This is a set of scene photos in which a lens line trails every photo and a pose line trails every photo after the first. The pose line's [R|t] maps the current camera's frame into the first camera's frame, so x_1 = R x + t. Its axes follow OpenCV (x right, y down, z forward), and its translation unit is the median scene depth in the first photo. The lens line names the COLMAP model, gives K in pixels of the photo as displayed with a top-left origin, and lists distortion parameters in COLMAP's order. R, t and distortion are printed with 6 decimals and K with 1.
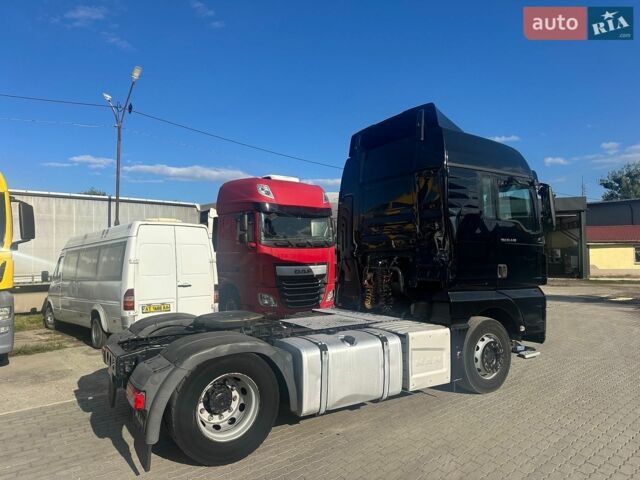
lens RADIAL K [[449.1, 0, 322.2], [0, 449.1, 256.8], [0, 0, 1]] dist [0.051669, -0.058663]
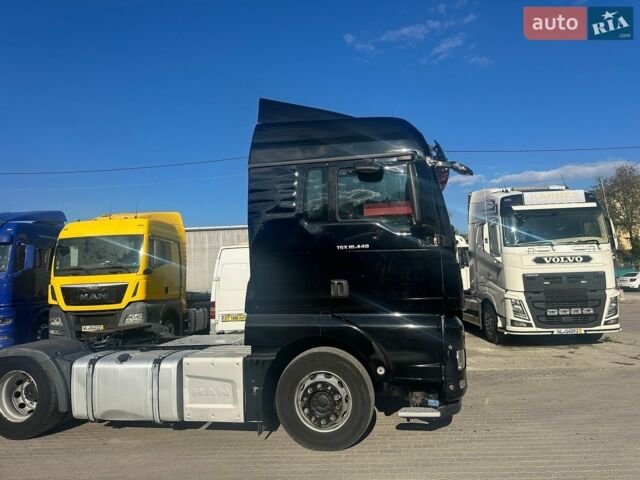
lens RADIAL K [[451.4, 0, 321.0], [0, 451.4, 268.7], [0, 0, 1]] dist [0.044264, -0.043183]
pose [[0.712381, -0.028892, -0.701198, 0.521190], [0.030231, 0.999488, -0.010470, 0.002349], [0.701142, -0.013739, 0.712889, 0.264814]]
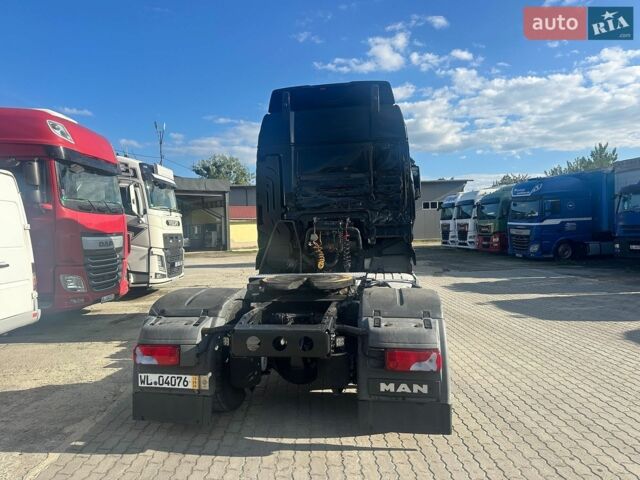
lens RADIAL K [[449.1, 0, 322.2], [0, 449.1, 256.8], [0, 0, 1]] dist [0.051669, -0.058663]
pose [[0.624983, -0.050852, 0.778981, -0.438899], [0.017429, 0.998536, 0.051201, 0.022527], [-0.780444, -0.018423, 0.624954, 0.230231]]
